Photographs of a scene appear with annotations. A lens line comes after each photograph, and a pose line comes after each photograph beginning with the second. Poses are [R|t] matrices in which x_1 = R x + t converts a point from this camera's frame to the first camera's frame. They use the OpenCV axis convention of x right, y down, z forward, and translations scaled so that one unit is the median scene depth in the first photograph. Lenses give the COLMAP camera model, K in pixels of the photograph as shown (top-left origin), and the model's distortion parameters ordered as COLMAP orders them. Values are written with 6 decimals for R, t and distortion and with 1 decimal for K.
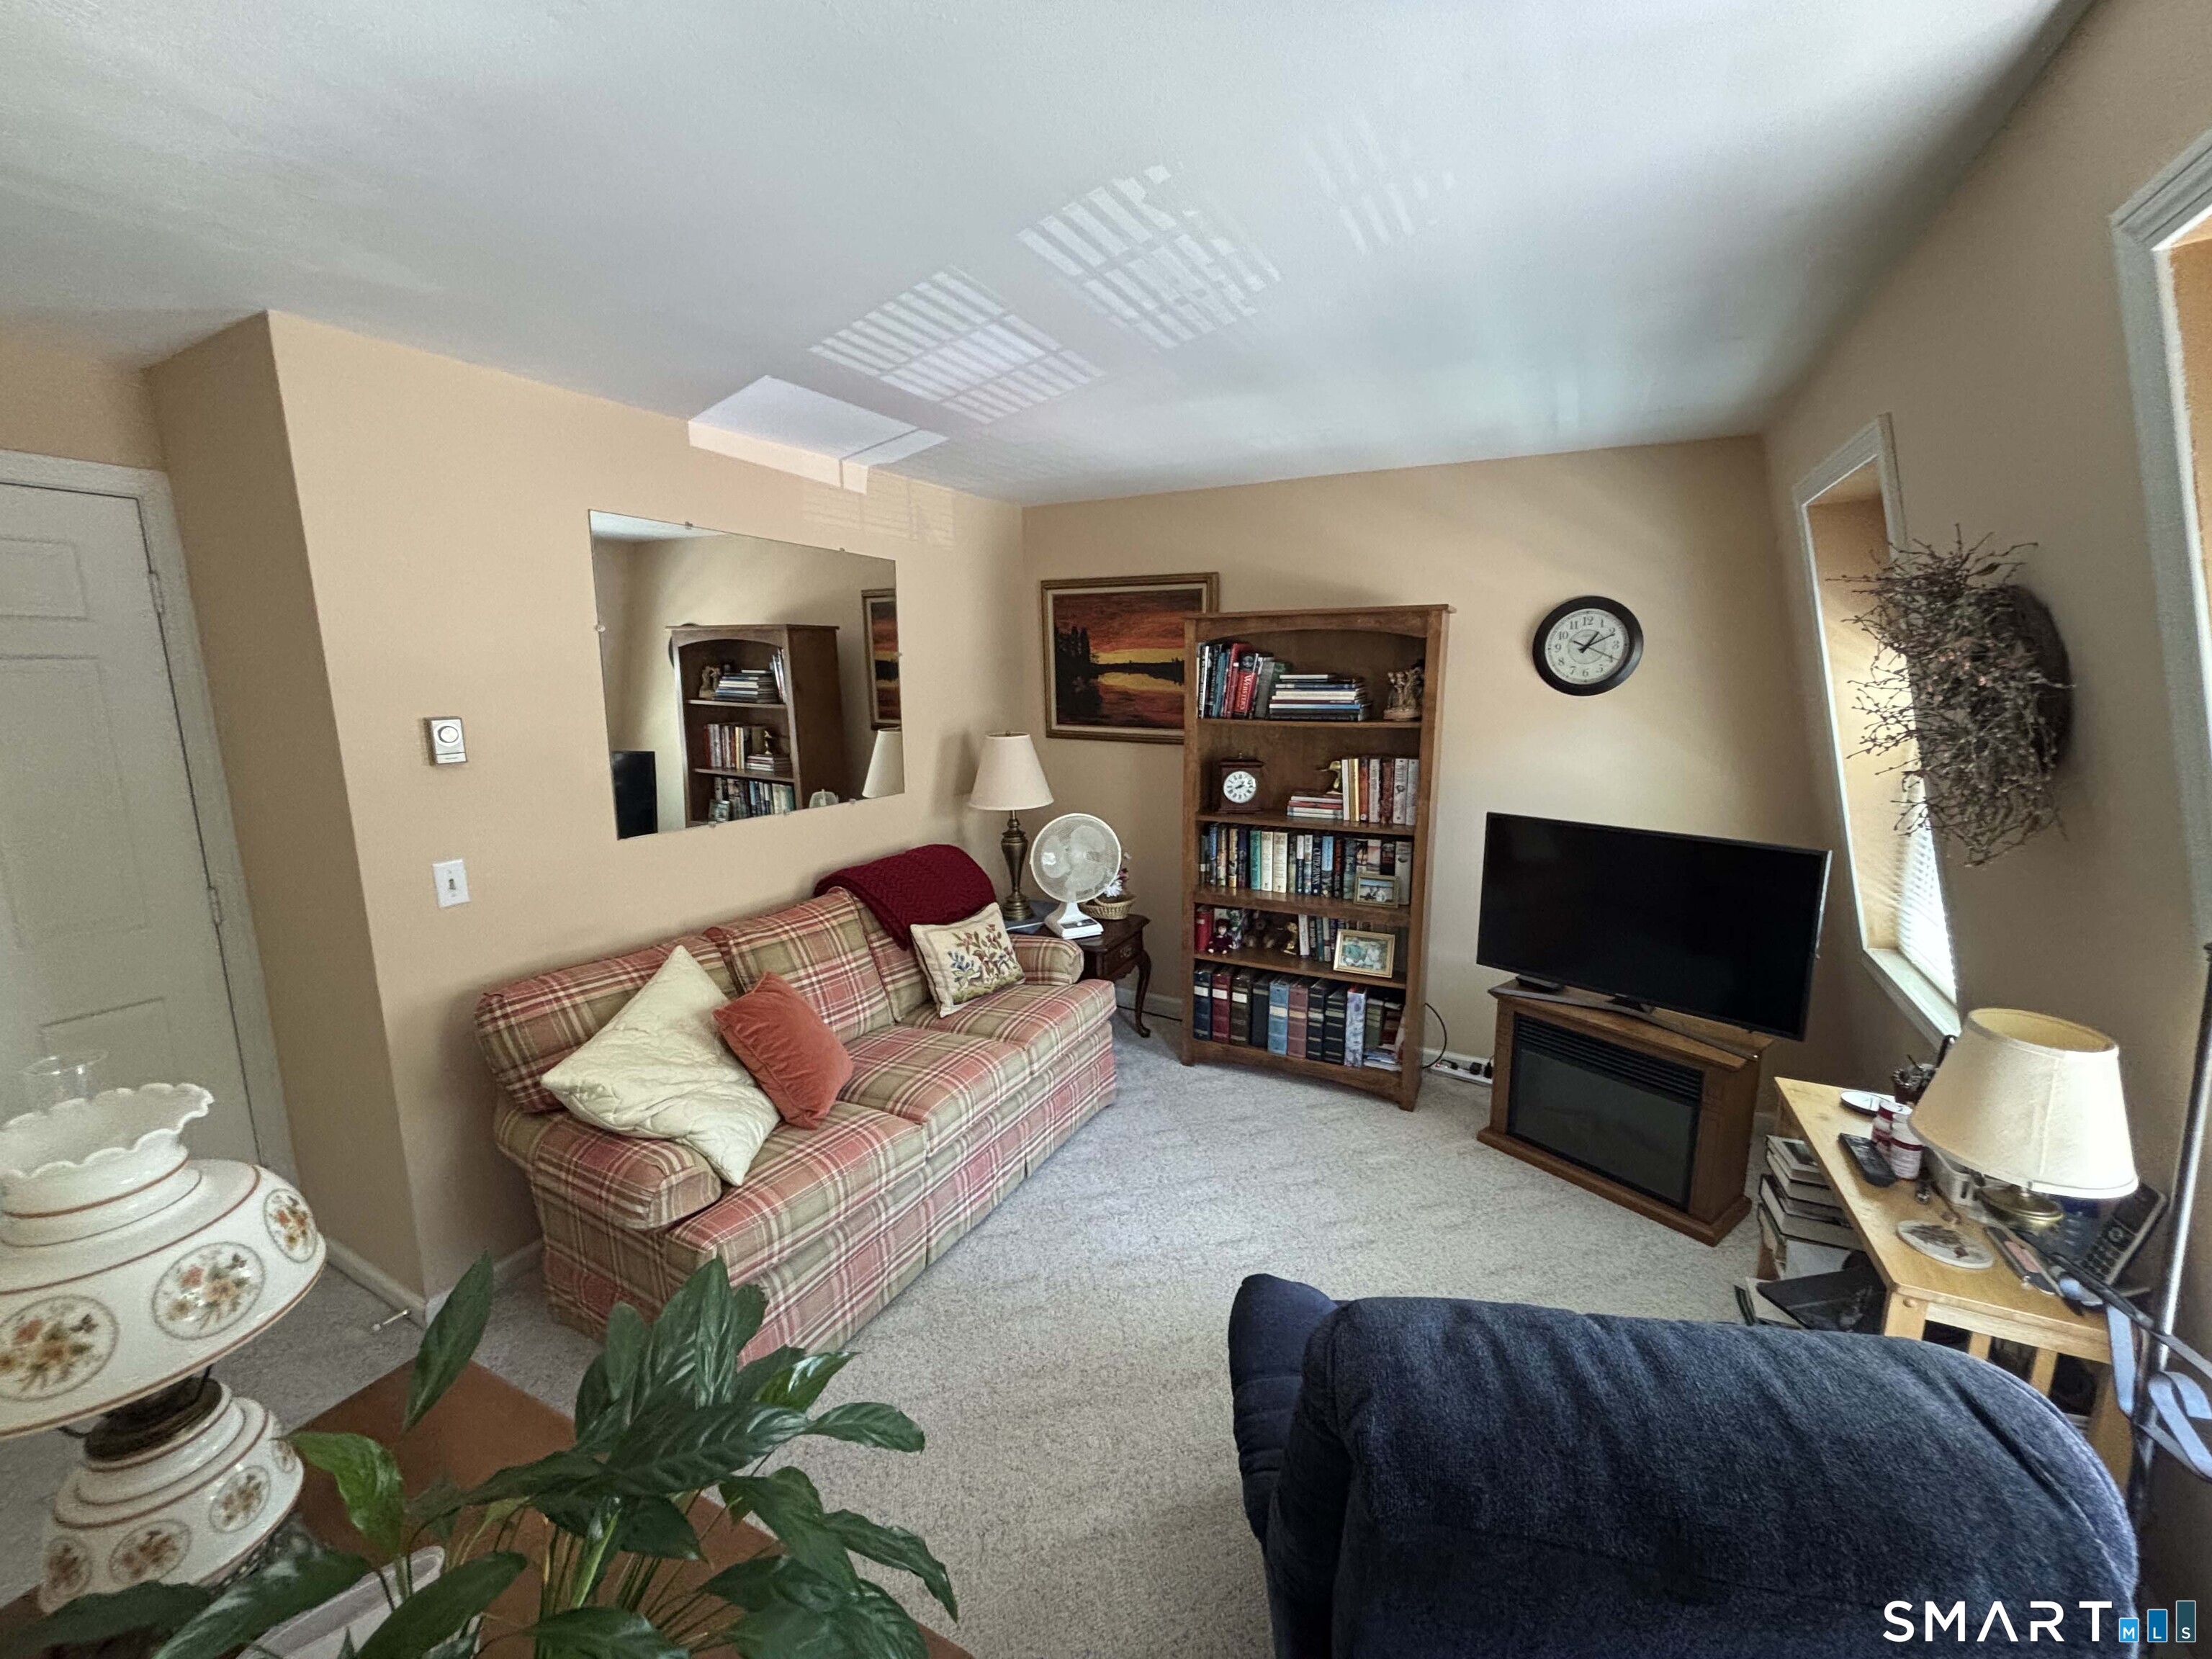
lens RADIAL K [[887.5, 0, 1099.6], [0, 887.5, 828.1], [0, 0, 1]] dist [0.010094, -0.003029]
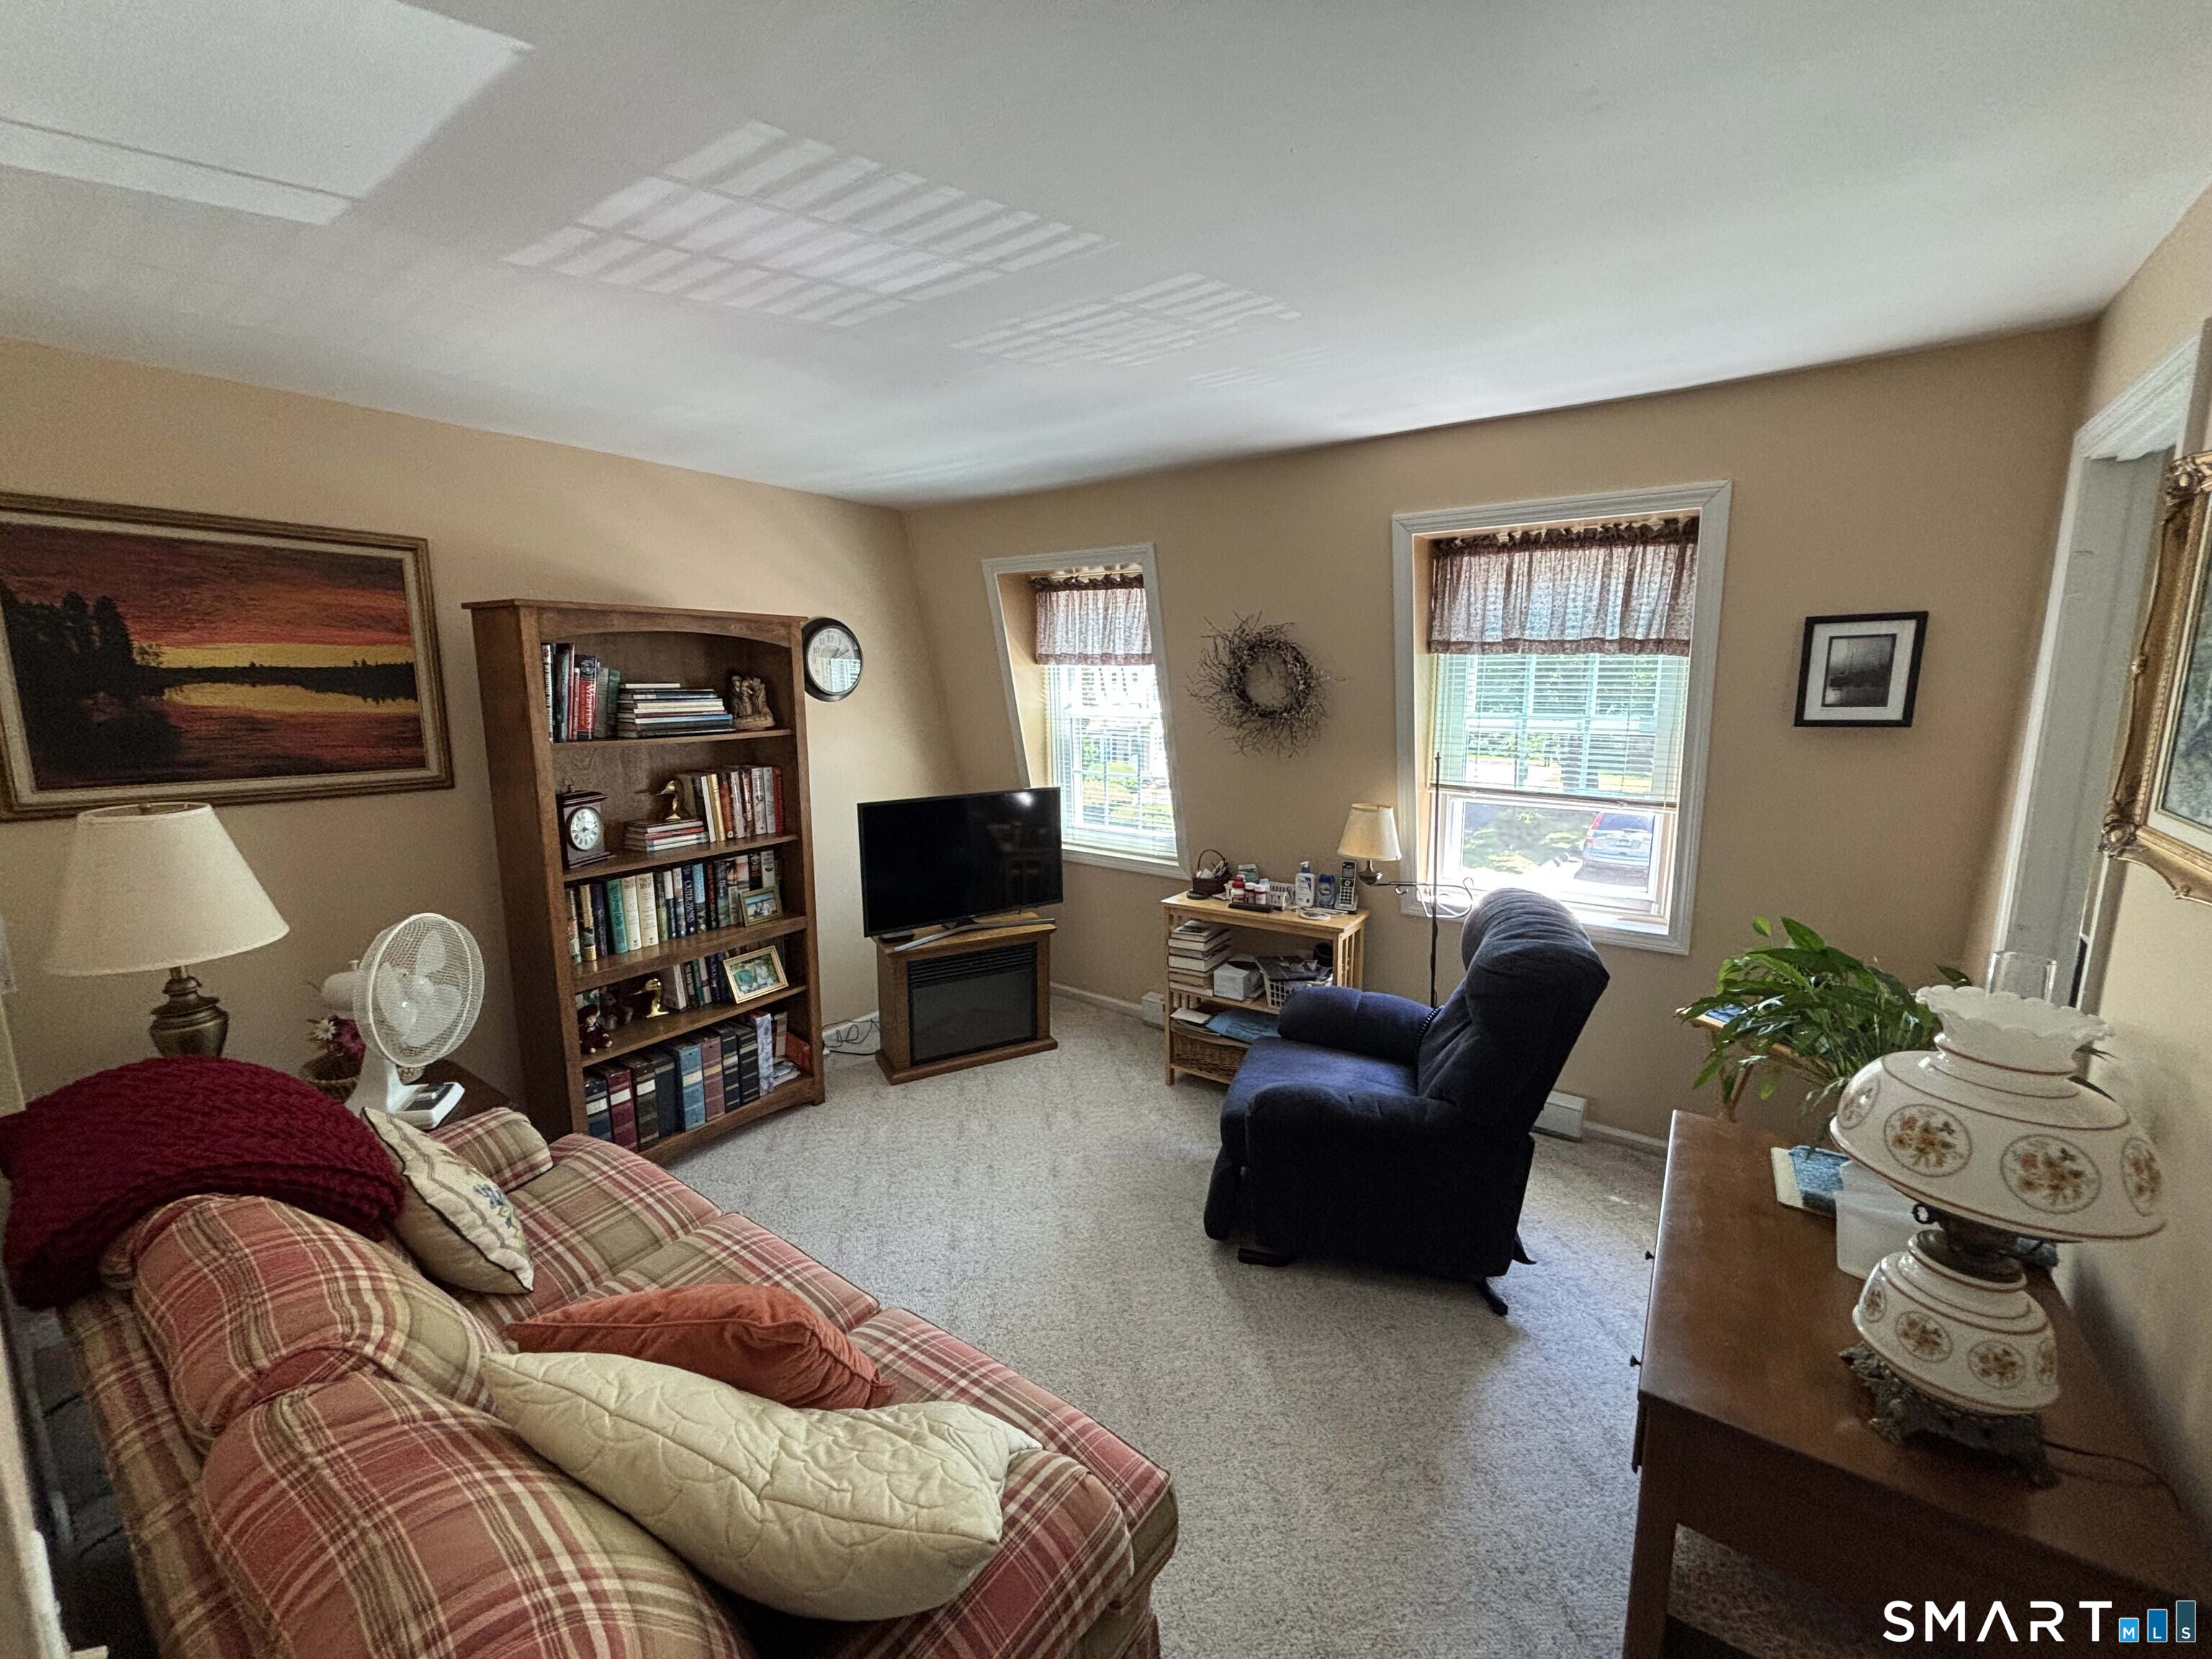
lens RADIAL K [[887.5, 0, 1107.1], [0, 887.5, 823.8], [0, 0, 1]] dist [0.010094, -0.003029]
pose [[0.153104, -0.156732, 0.975702, -0.544255], [0.177204, 0.975693, 0.128924, -0.072669], [-0.972192, 0.153160, 0.177157, 0.433558]]
